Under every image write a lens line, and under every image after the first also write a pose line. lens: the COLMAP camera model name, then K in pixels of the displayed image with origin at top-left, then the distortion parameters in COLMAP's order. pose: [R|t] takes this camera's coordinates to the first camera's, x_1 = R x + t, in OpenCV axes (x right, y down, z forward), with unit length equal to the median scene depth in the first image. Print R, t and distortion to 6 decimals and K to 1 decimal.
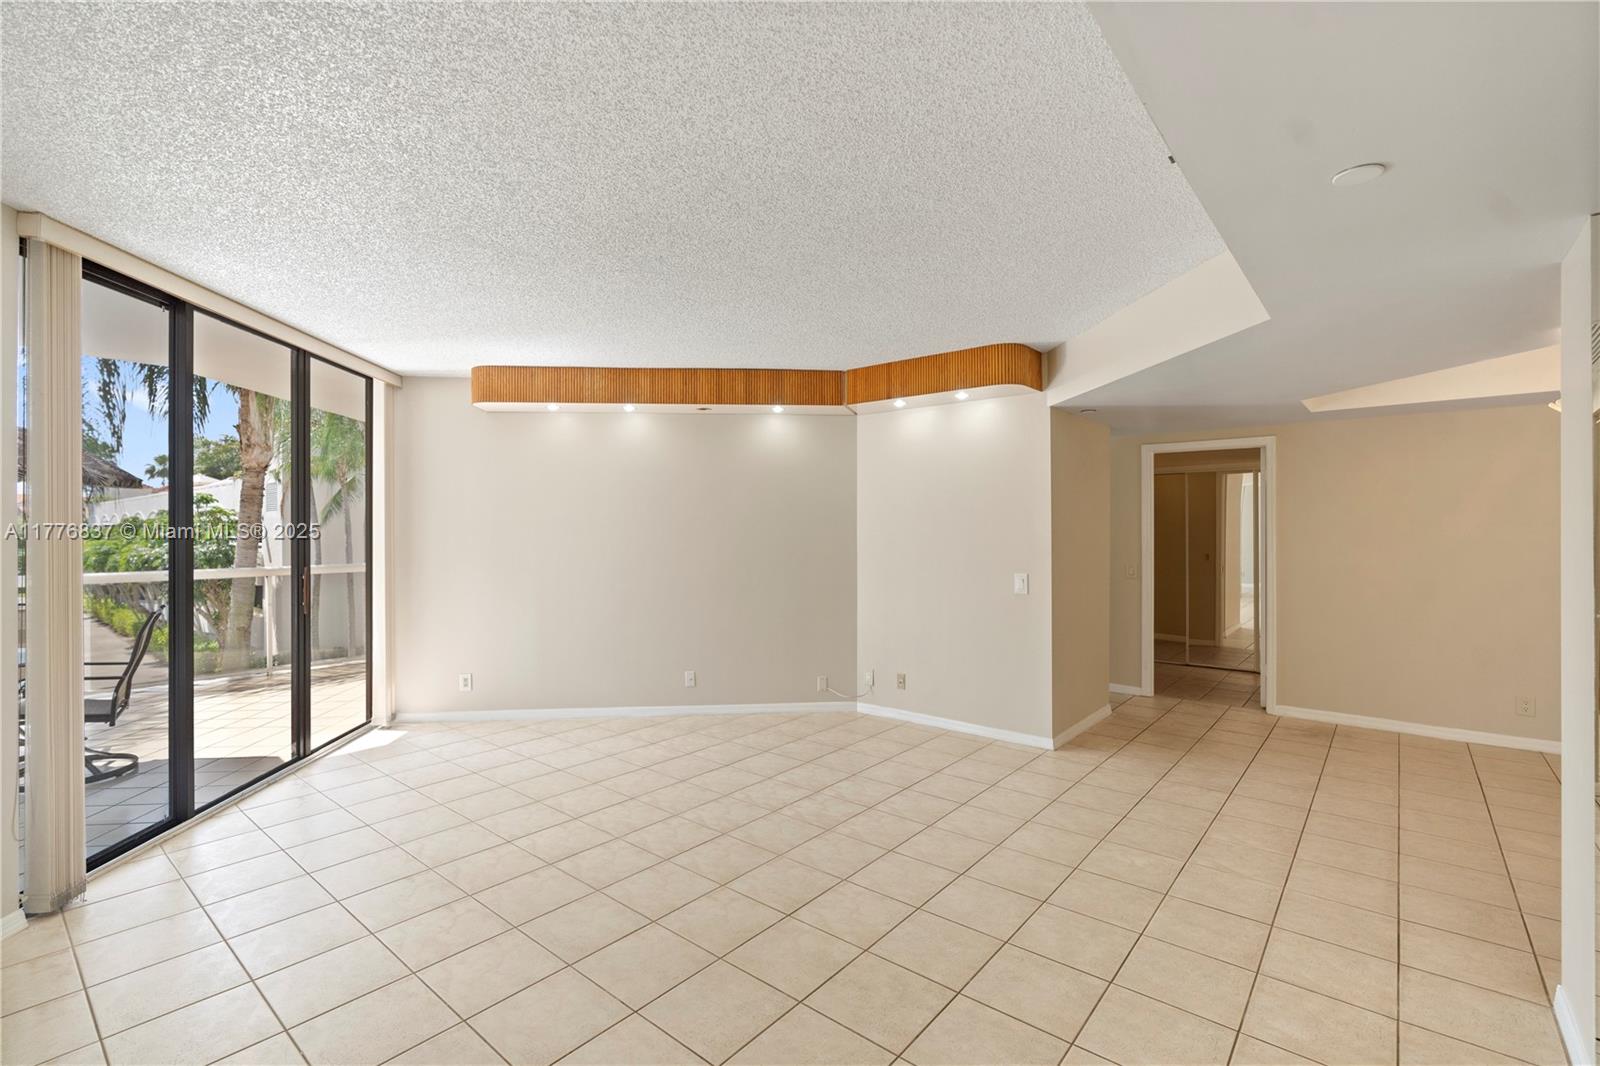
lens RADIAL K [[705.4, 0, 786.8], [0, 705.4, 530.1], [0, 0, 1]] dist [-0.002545, -0.000102]
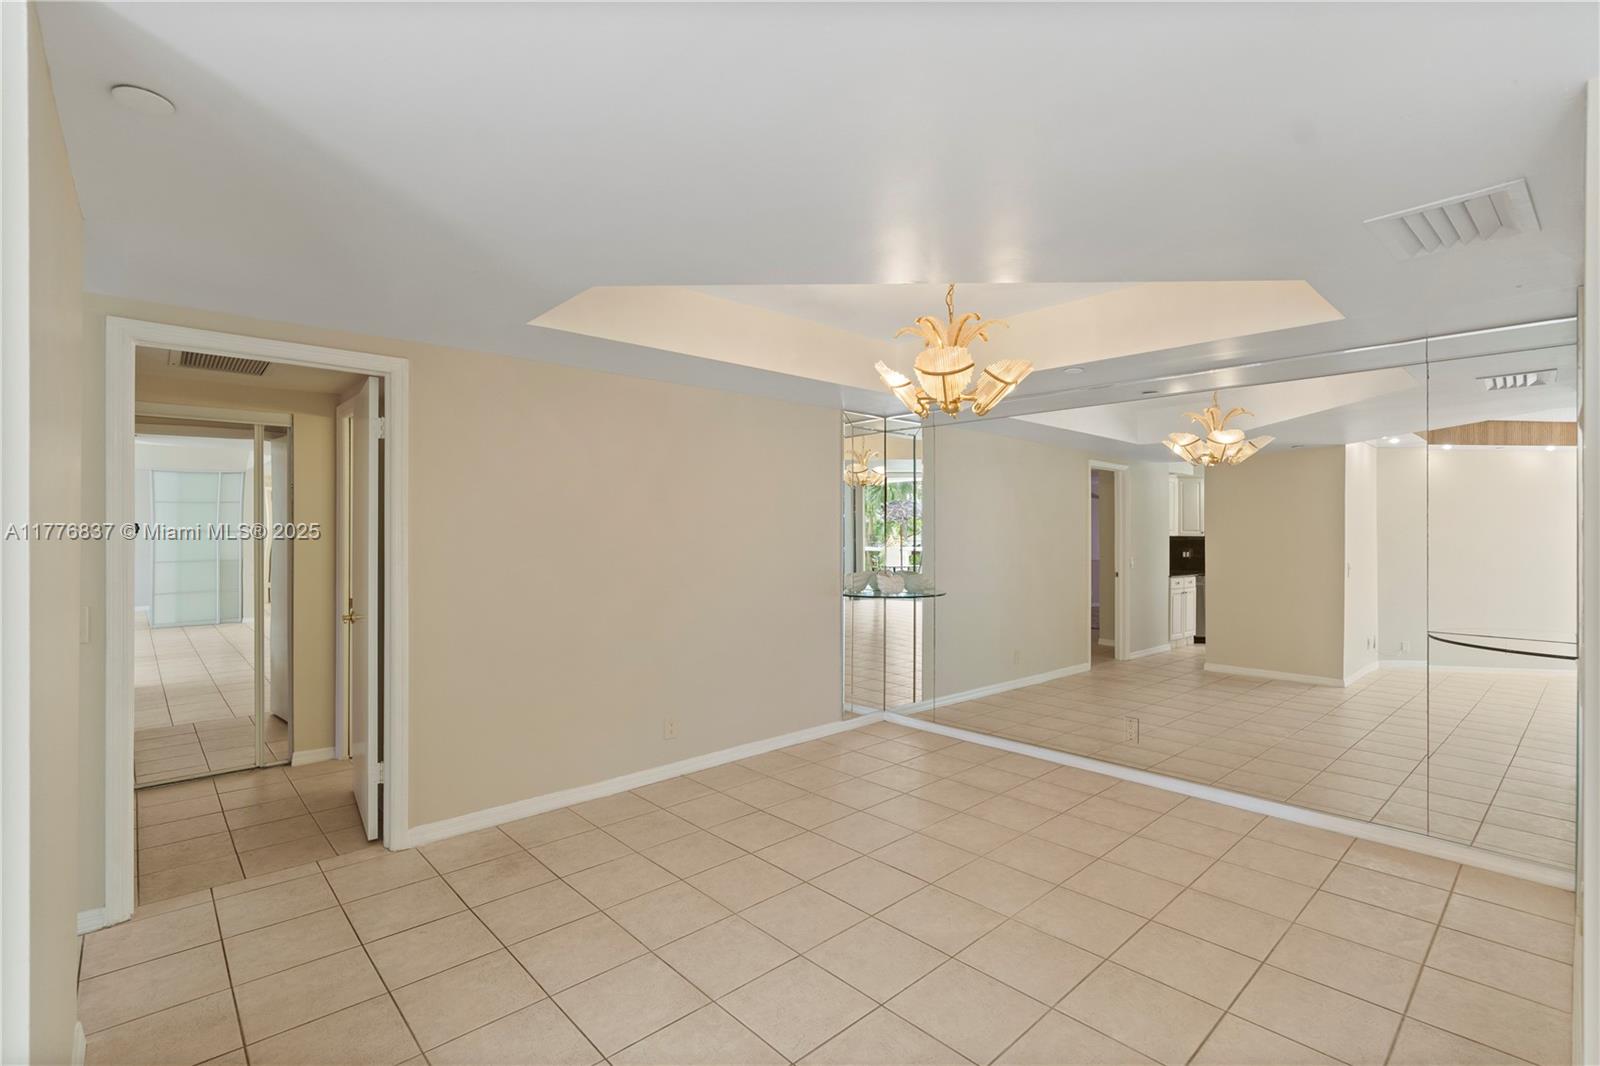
lens RADIAL K [[732.8, 0, 793.8], [0, 732.8, 531.4], [0, 0, 1]] dist [0.017056, 0.000223]
pose [[0.127350, 0.000908, 0.991857, 0.166976], [0.005365, 0.999984, -0.001604, 0.009634], [-0.991843, 0.005525, 0.127343, 0.734459]]
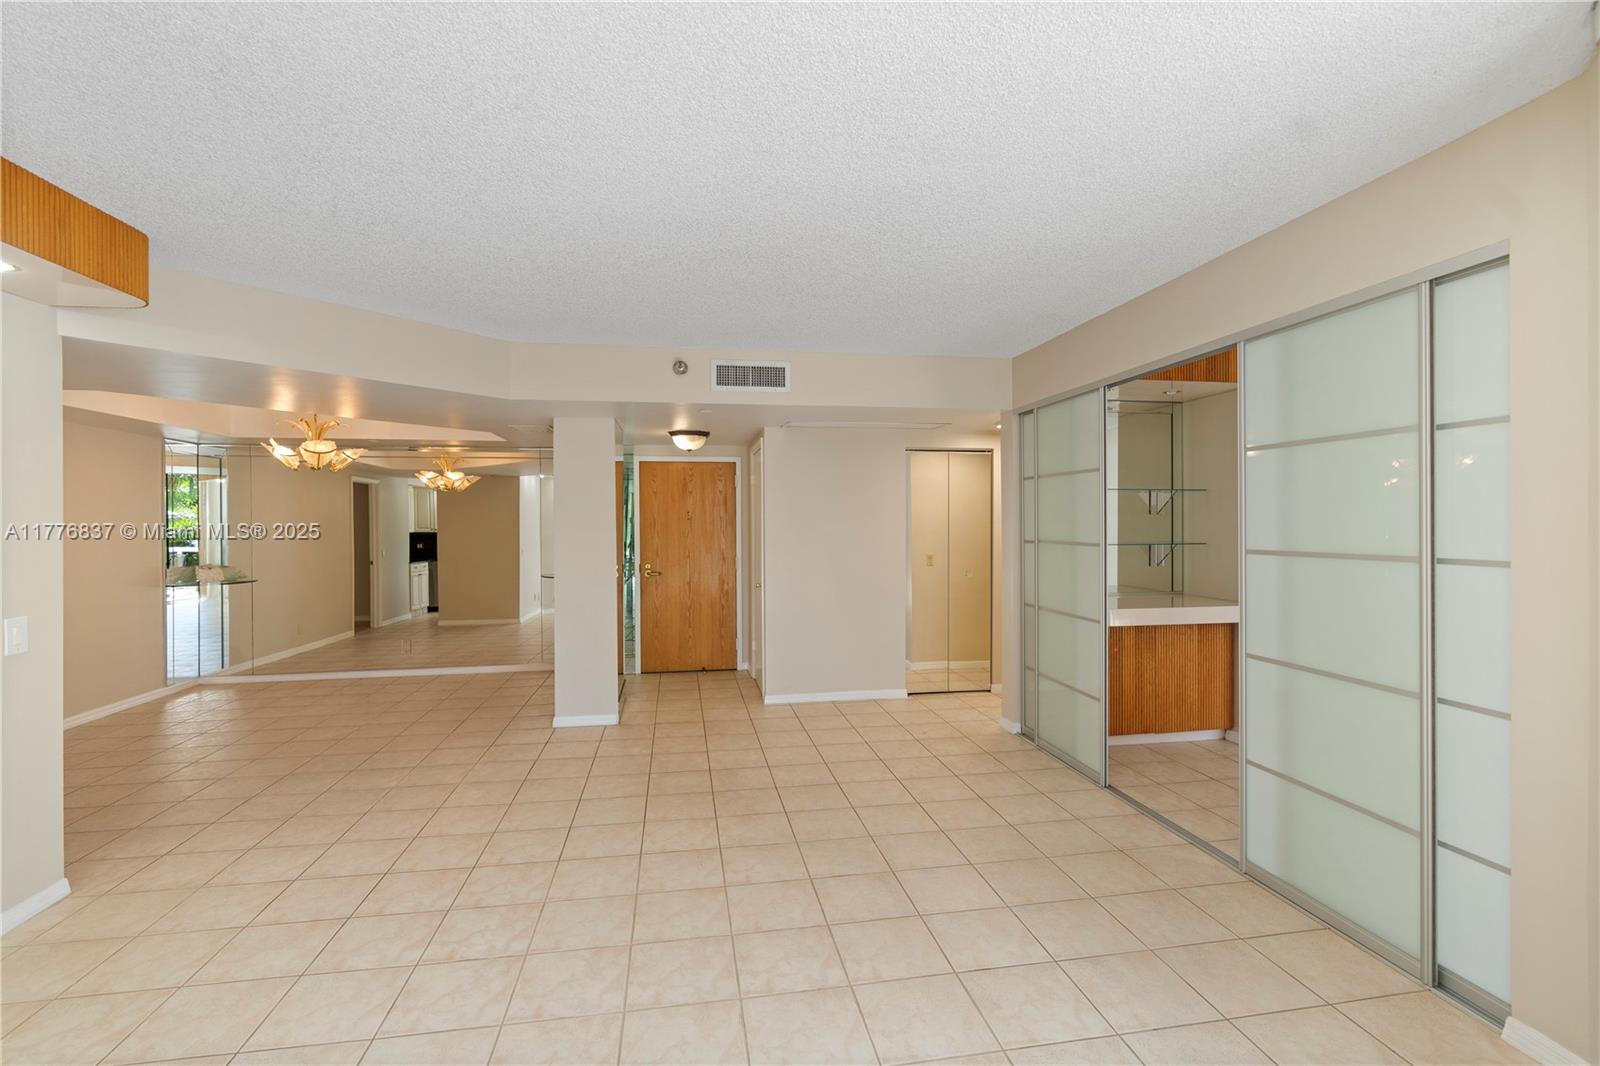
lens RADIAL K [[718.7, 0, 806.5], [0, 718.7, 523.3], [0, 0, 1]] dist [-0.000487, 0.000078]
pose [[-0.765958, 0.004652, 0.642874, -0.519871], [0.010490, 0.999931, 0.005263, -0.008555], [-0.642805, 0.010775, -0.765954, 1.058732]]
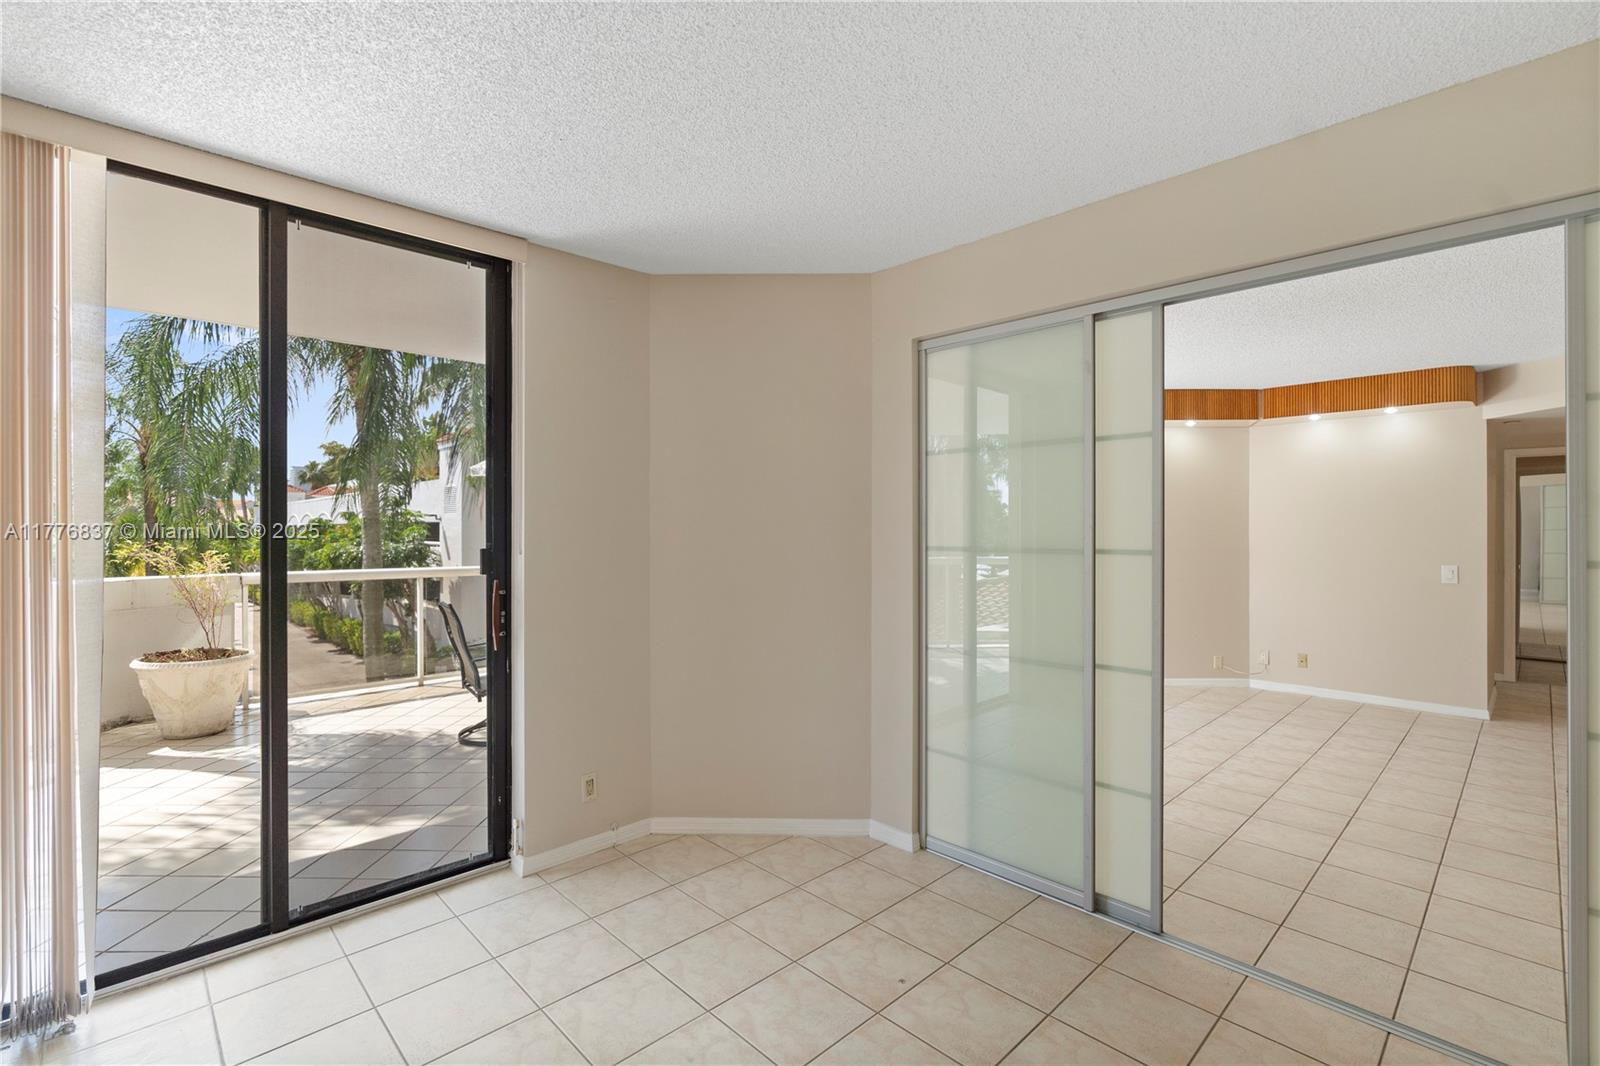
lens RADIAL K [[708.2, 0, 784.4], [0, 708.2, 527.0], [0, 0, 1]] dist [0.000703, 0.000037]
pose [[0.994435, 0.000456, -0.105347, -0.634139], [-0.001063, 0.999983, -0.005713, 0.007255], [0.105342, 0.005793, 0.994419, -0.260523]]
